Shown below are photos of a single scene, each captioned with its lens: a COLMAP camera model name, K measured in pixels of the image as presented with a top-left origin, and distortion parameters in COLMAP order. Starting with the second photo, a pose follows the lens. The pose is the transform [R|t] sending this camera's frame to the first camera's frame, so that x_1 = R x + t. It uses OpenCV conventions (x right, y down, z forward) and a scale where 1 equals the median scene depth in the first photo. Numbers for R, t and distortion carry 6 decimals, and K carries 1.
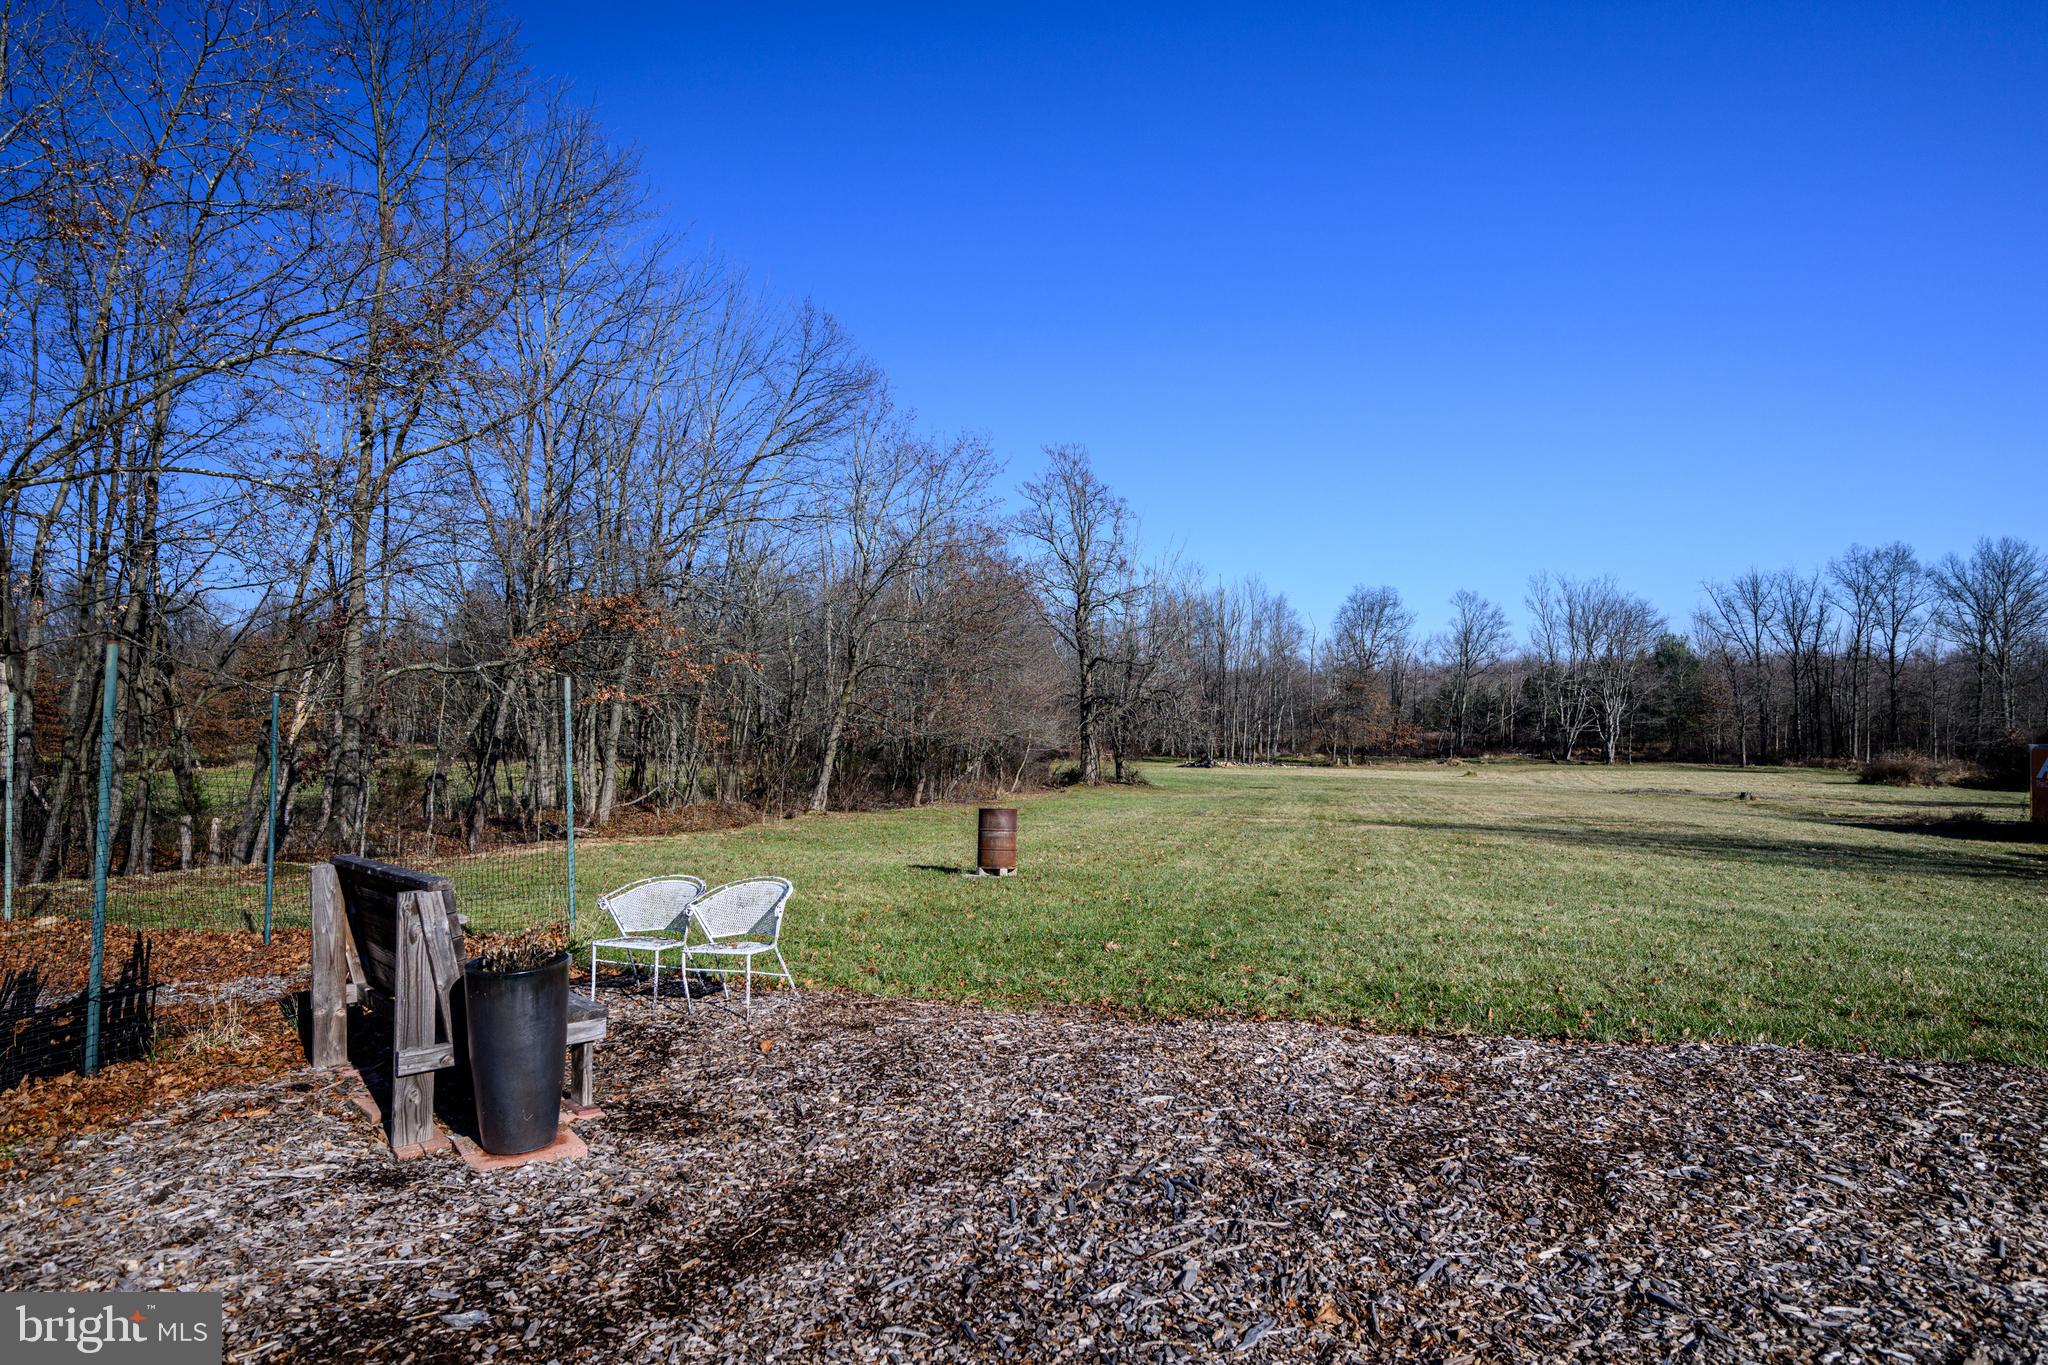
lens RADIAL K [[1186.9, 0, 1022.0], [0, 1186.9, 680.3], [0, 0, 1]] dist [0.001003, 0.000640]
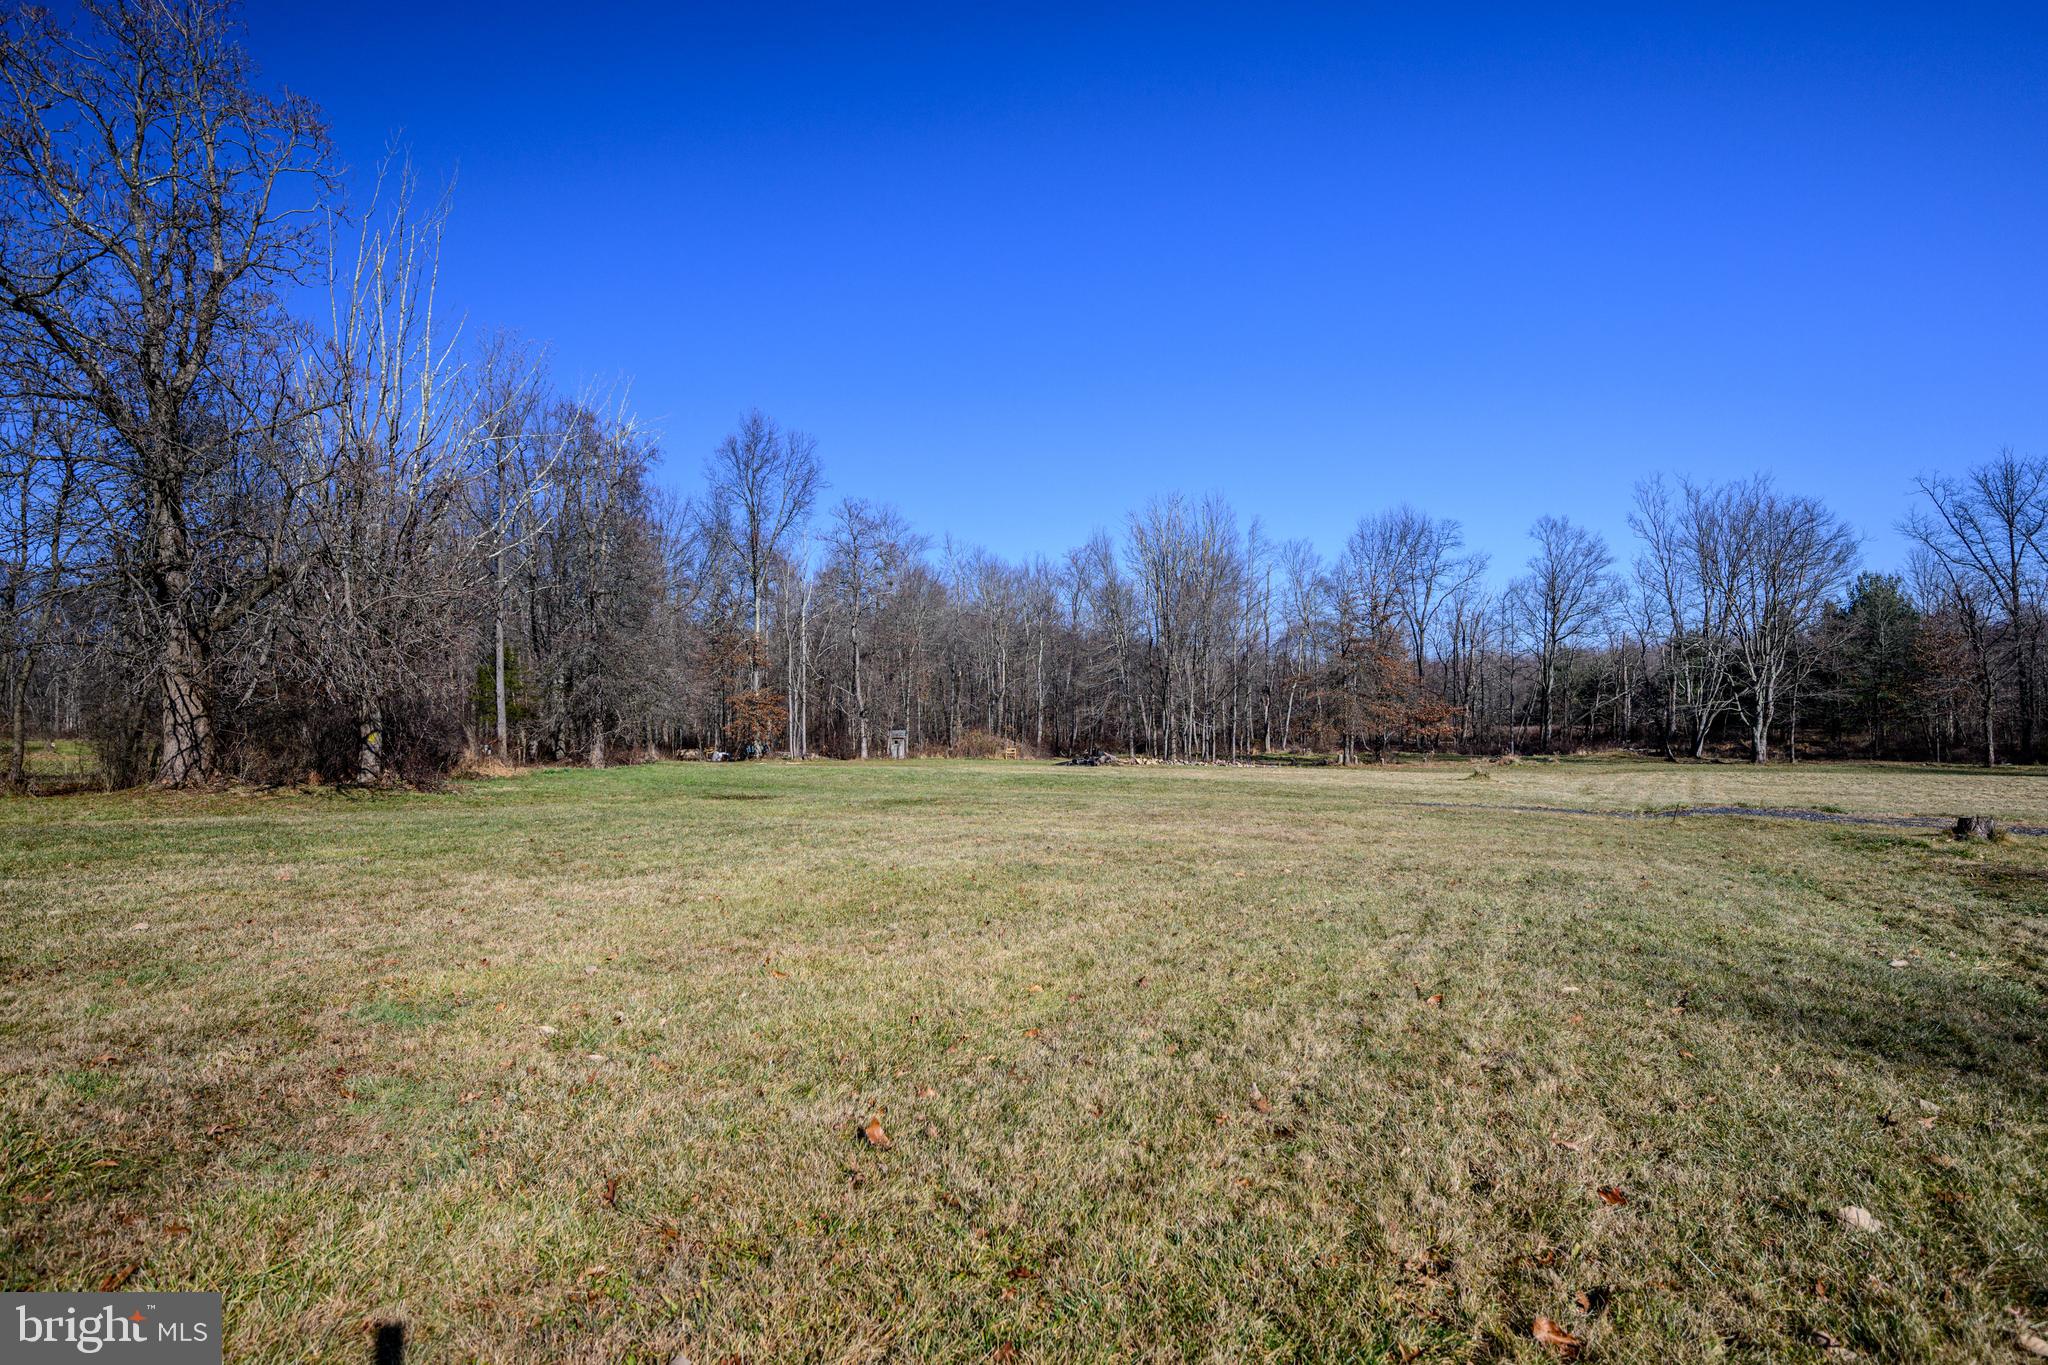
lens RADIAL K [[1186.9, 0, 1025.8], [0, 1186.9, 687.6], [0, 0, 1]] dist [0.001003, 0.000640]
pose [[0.990180, -0.007209, -0.139616, 0.185378], [0.007285, 0.999973, 0.000032, 0.025999], [0.139612, -0.001049, 0.990206, 0.298544]]
